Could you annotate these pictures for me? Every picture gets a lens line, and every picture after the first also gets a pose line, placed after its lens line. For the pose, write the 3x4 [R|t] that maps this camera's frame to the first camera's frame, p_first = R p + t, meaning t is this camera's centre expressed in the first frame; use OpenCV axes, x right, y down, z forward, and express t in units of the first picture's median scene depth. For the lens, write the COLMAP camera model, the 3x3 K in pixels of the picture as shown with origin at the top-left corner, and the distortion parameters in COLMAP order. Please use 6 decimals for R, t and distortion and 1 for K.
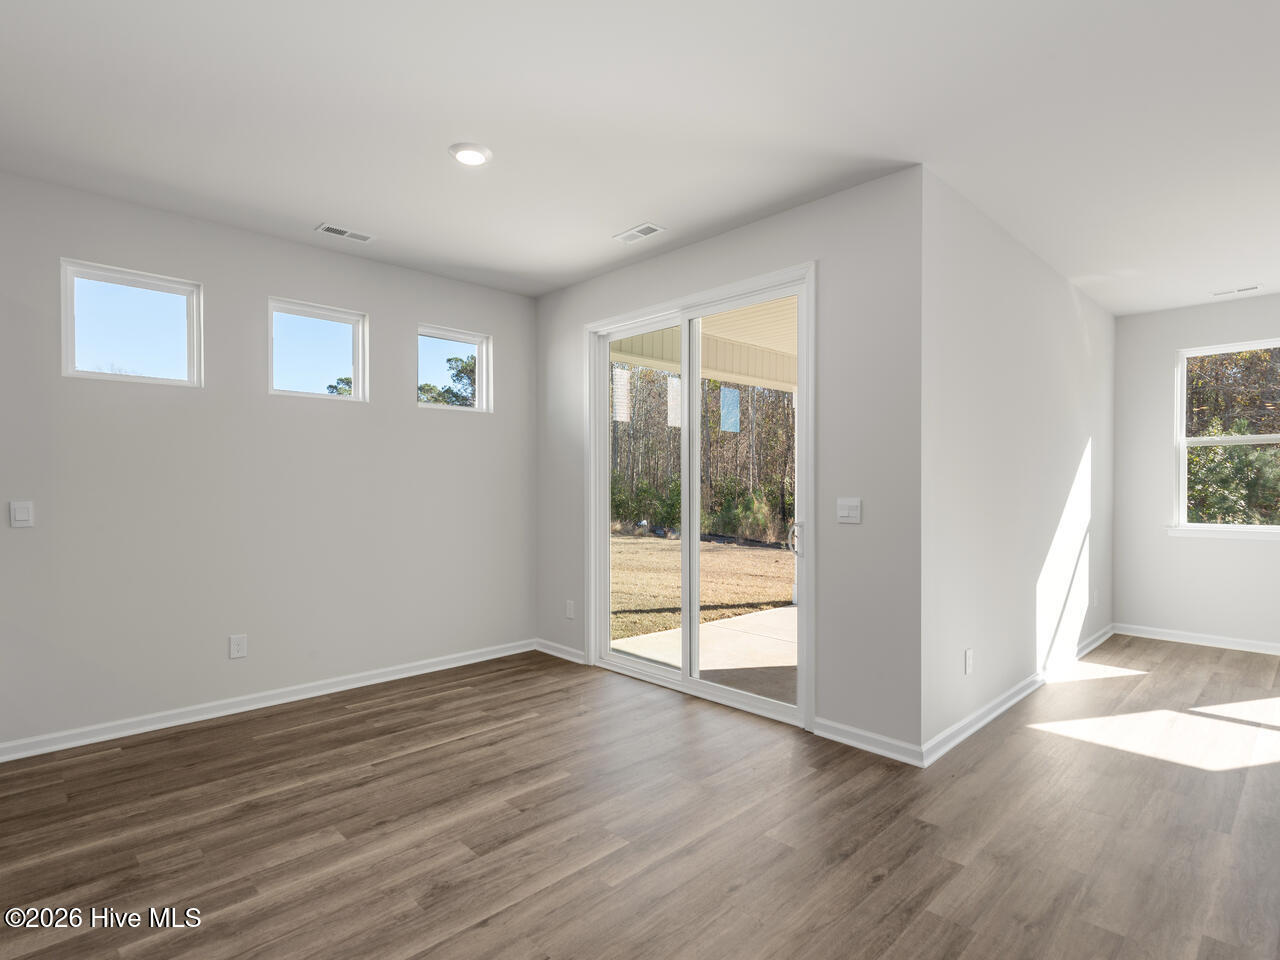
lens RADIAL K [[661.5, 0, 639.8], [0, 661.5, 493.9], [0, 0, 1]] dist [0.004048, -0.000042]
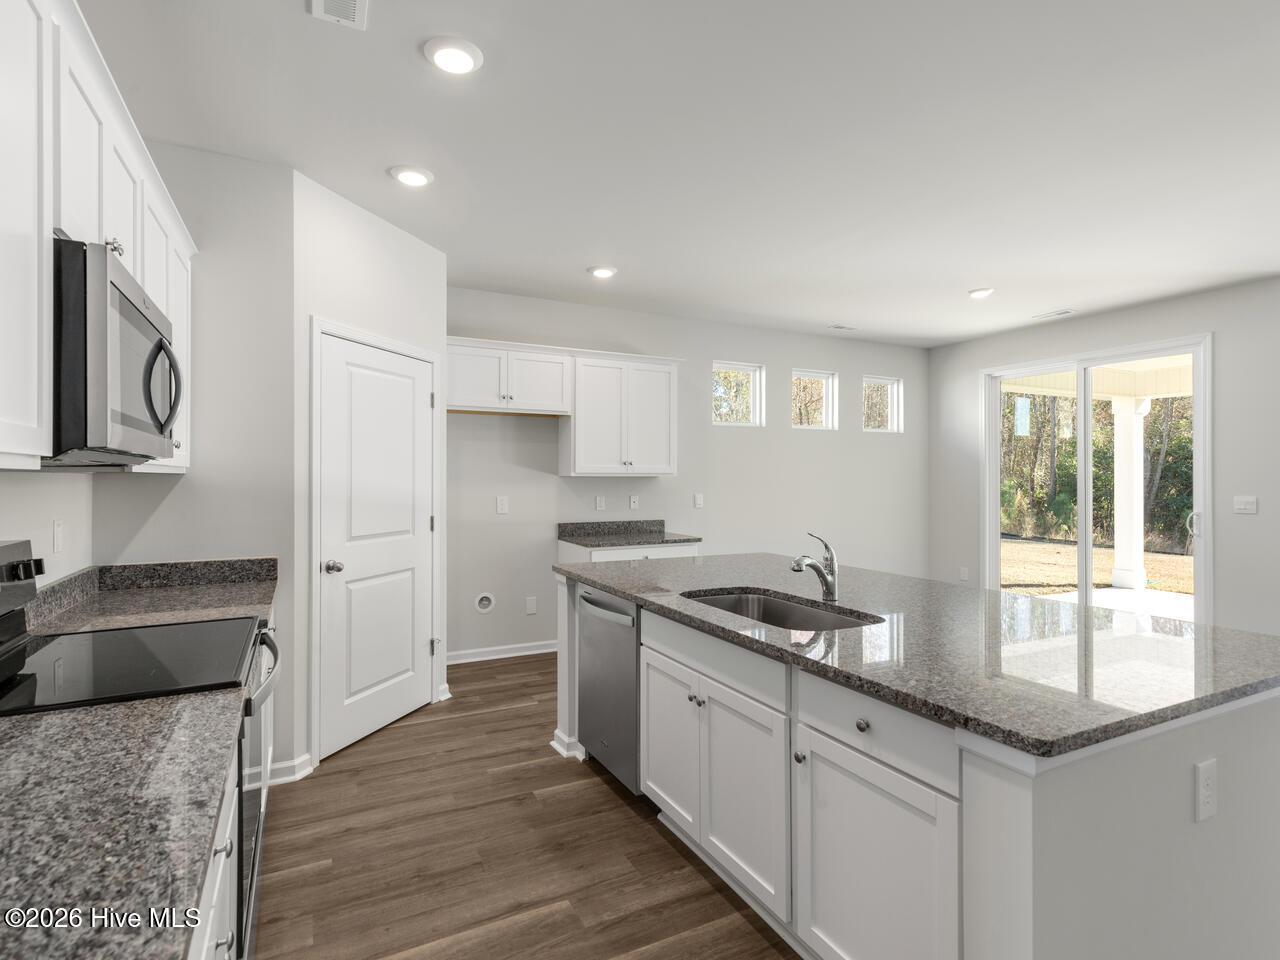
lens RADIAL K [[653.6, 0, 640.0], [0, 653.6, 480.0], [0, 0, 1]] dist [0.003042, -0.000245]
pose [[0.957577, 0.001826, -0.288173, -0.640451], [-0.003958, 0.999969, -0.006817, -0.016616], [0.288151, 0.007668, 0.957554, -0.905563]]
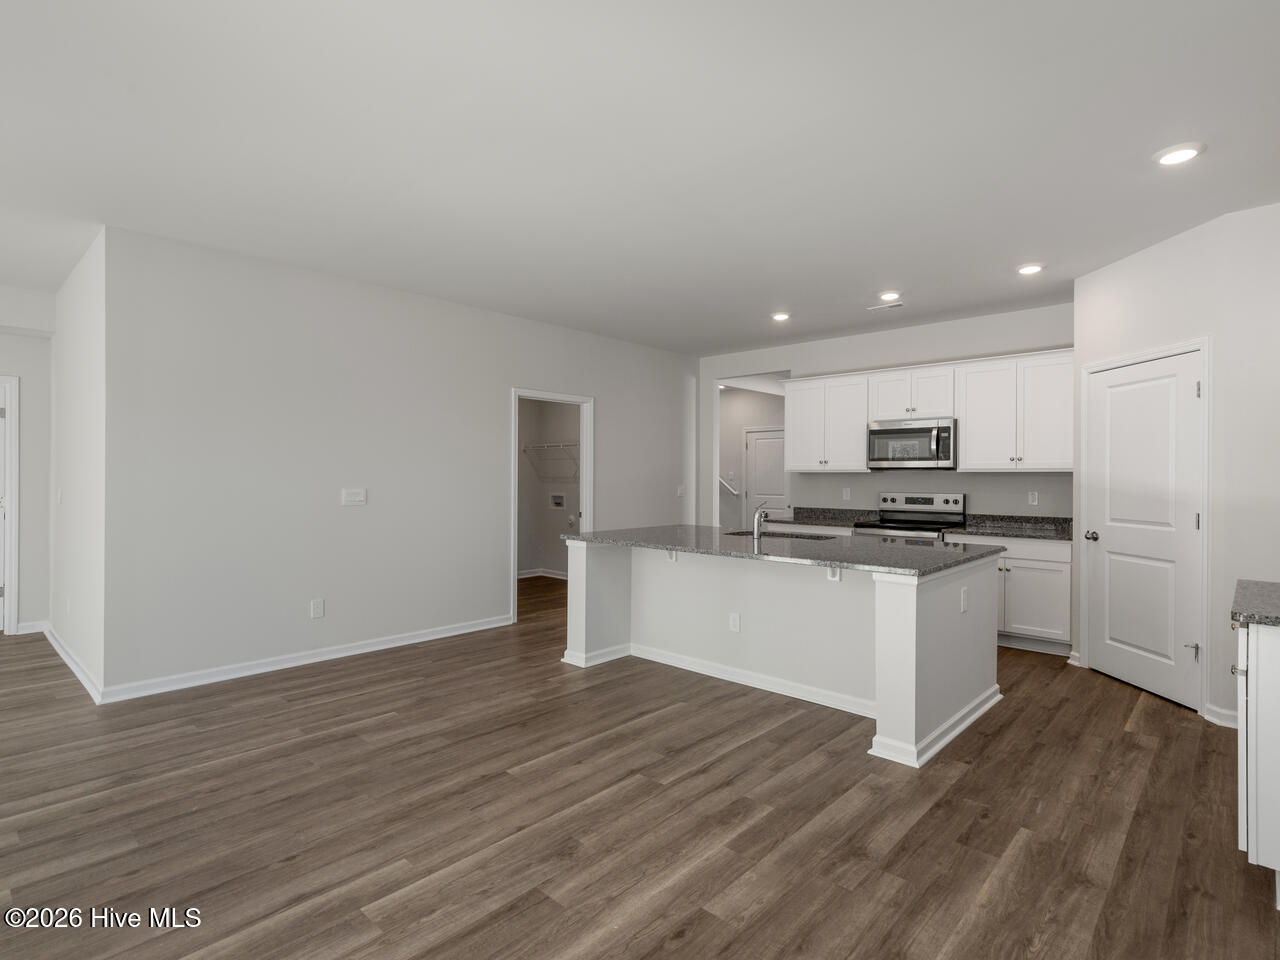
lens RADIAL K [[653.6, 0, 640.0], [0, 653.6, 480.0], [0, 0, 1]] dist [0.003042, -0.000245]
pose [[-0.998430, -0.004277, -0.055850, -0.276290], [-0.005109, 0.999878, 0.014764, -0.027304], [0.055780, 0.015026, -0.998330, 1.586392]]
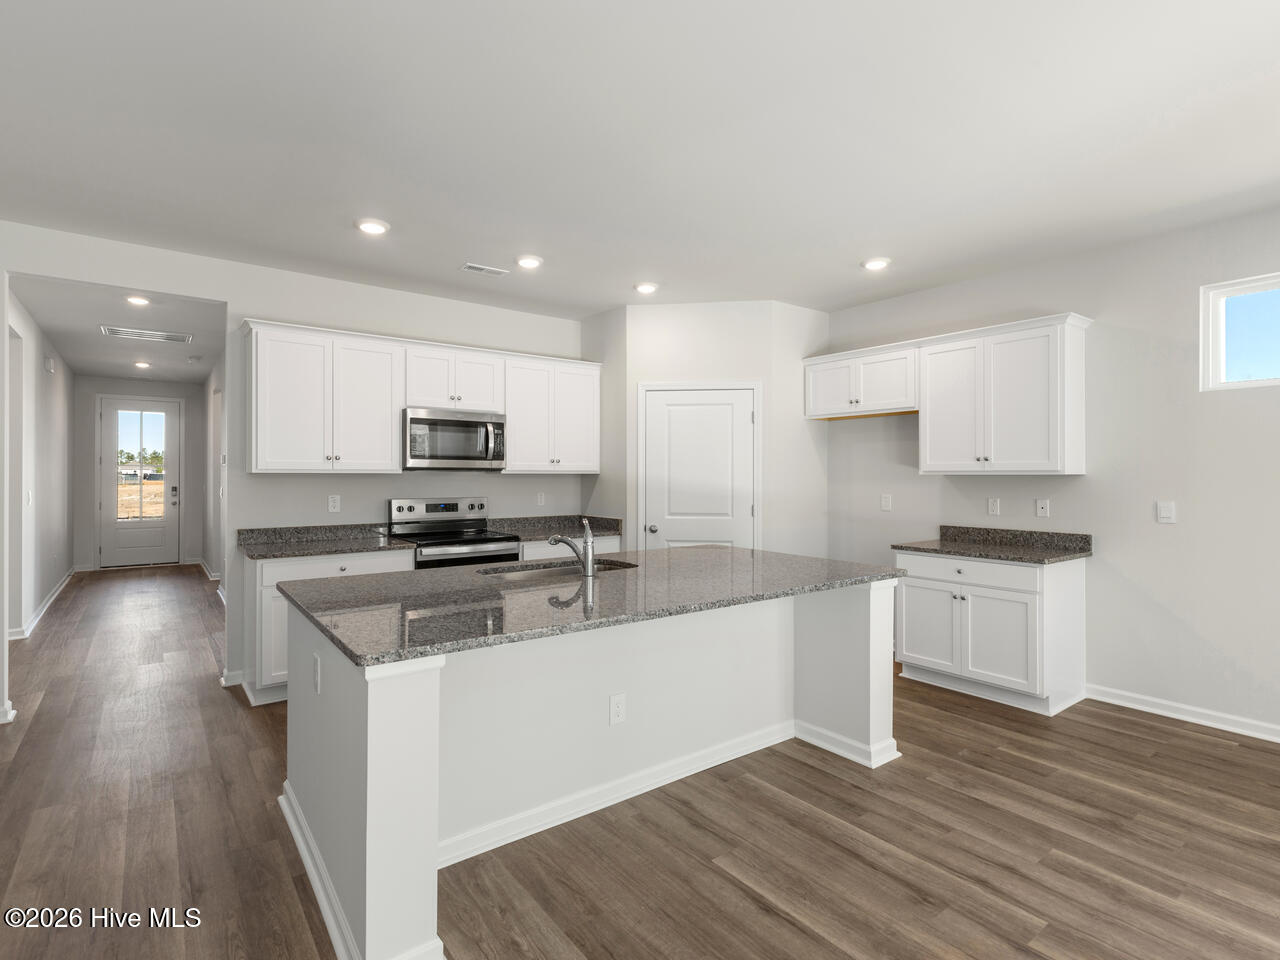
lens RADIAL K [[643.6, 0, 641.9], [0, 643.6, 474.4], [0, 0, 1]] dist [0.003495, 0.000167]
pose [[-0.115901, -0.001323, -0.993260, 0.385700], [-0.012718, 0.999919, 0.000152, -0.030242], [0.993179, 0.012650, -0.115908, 0.219831]]
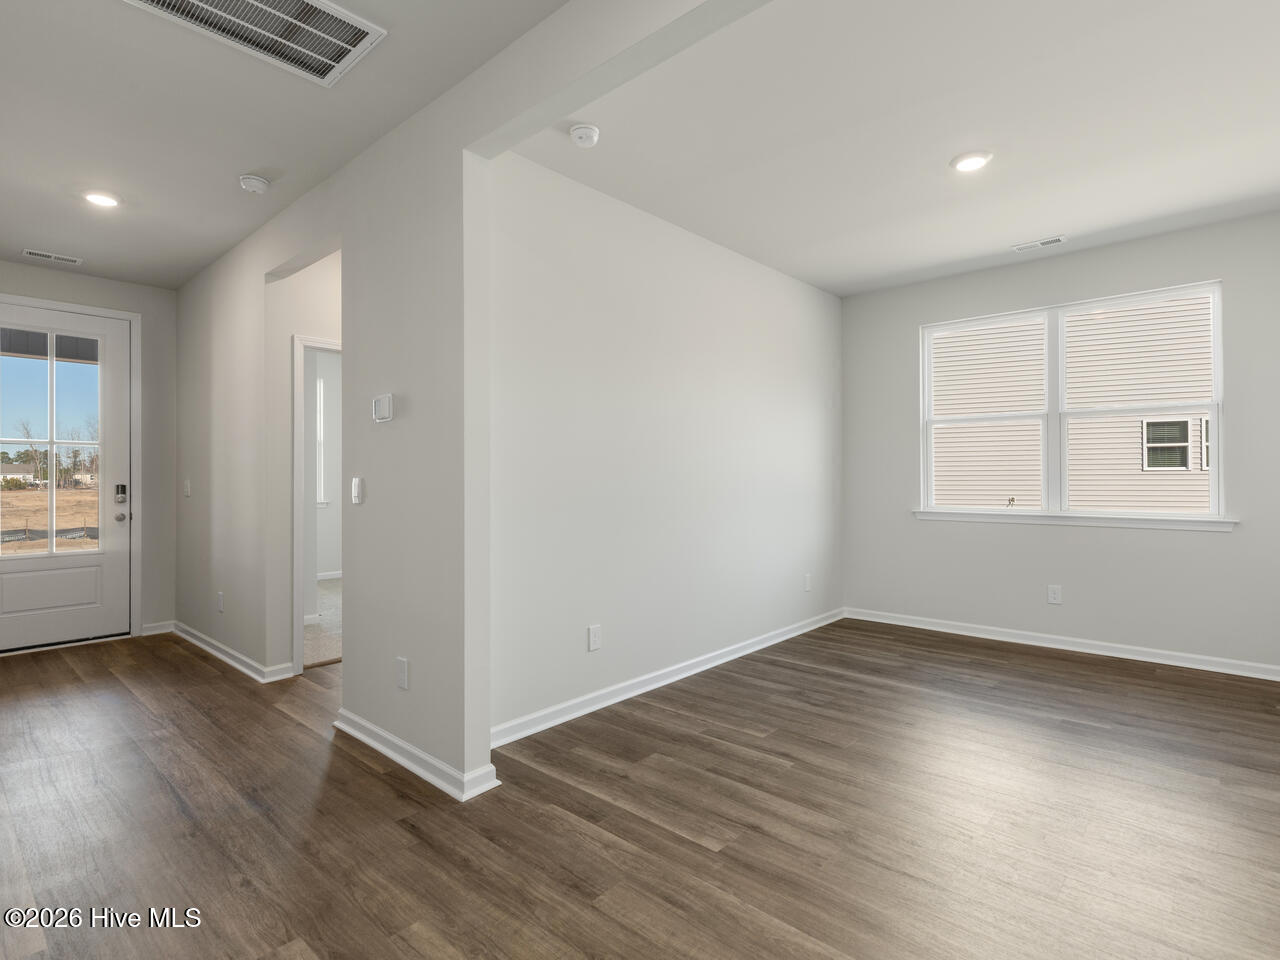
lens RADIAL K [[654.0, 0, 640.7], [0, 654.0, 474.0], [0, 0, 1]] dist [0.004690, 0.001791]
pose [[0.063780, -0.005124, -0.997951, -0.908630], [-0.005057, 0.999972, -0.005458, 0.042945], [0.997951, 0.005395, 0.063752, -1.411390]]
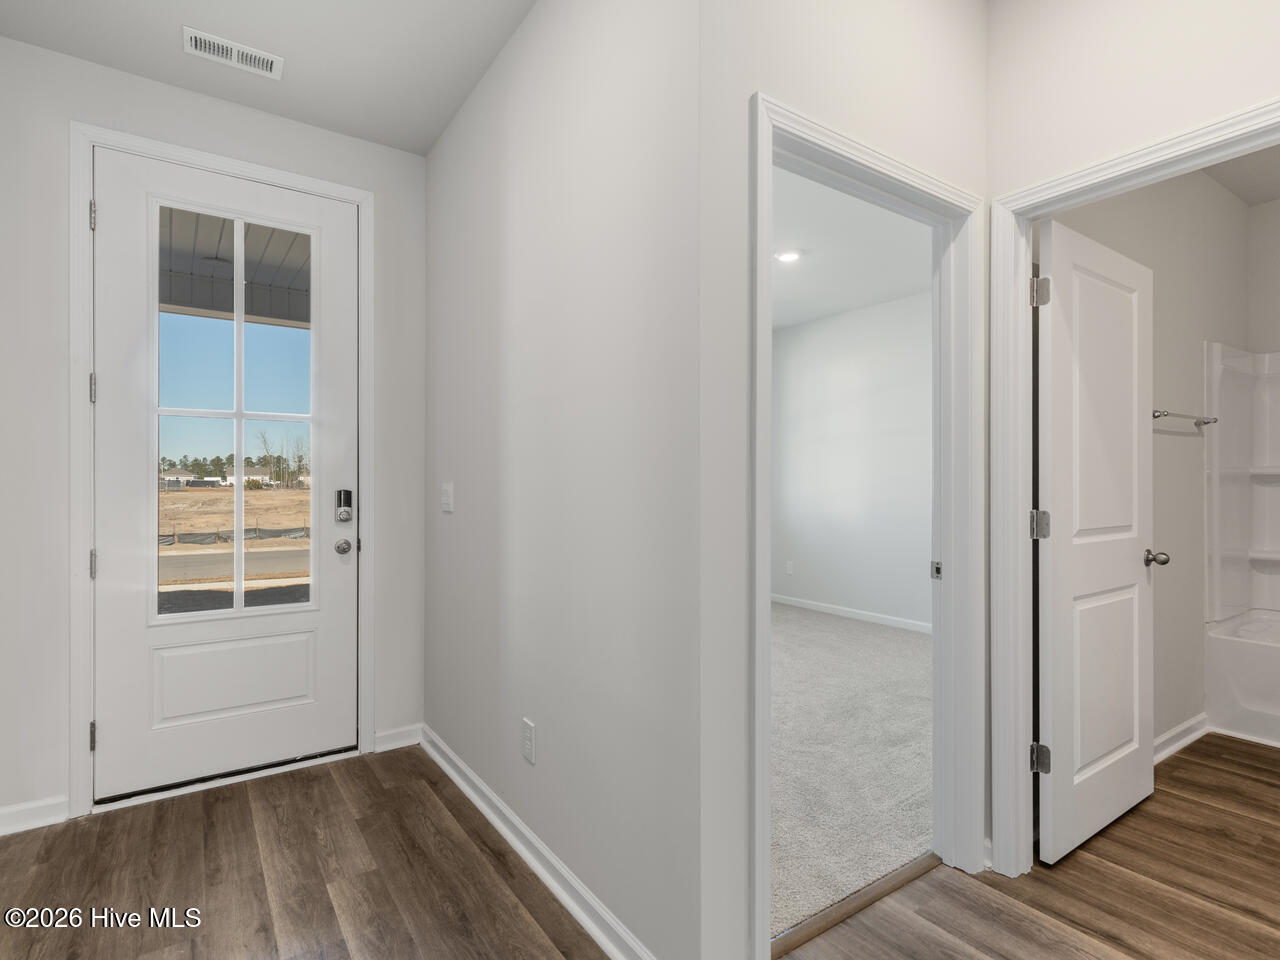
lens RADIAL K [[656.6, 0, 644.7], [0, 656.6, 482.5], [0, 0, 1]] dist [0.003370, 0.000521]
pose [[-0.162981, 0.001345, -0.986628, -1.884336], [-0.010934, 0.999935, 0.003169, 0.049339], [0.986569, 0.011304, -0.162955, -2.106213]]
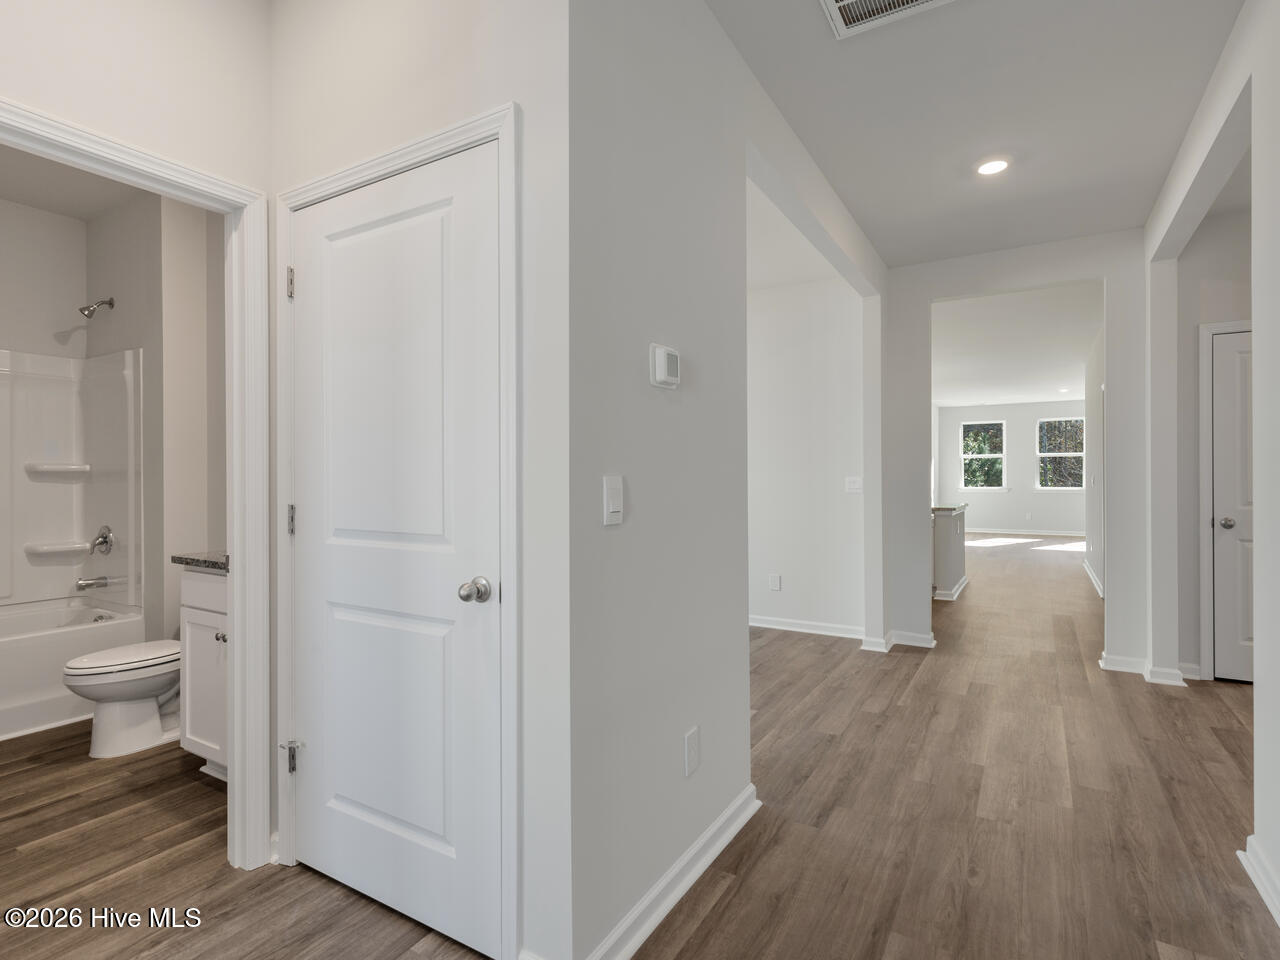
lens RADIAL K [[654.0, 0, 640.7], [0, 654.0, 474.0], [0, 0, 1]] dist [0.004690, 0.001791]
pose [[0.966649, -0.000846, 0.256105, -2.219293], [0.005139, 0.999857, -0.016094, 0.054194], [-0.256055, 0.016873, 0.966515, -2.428514]]
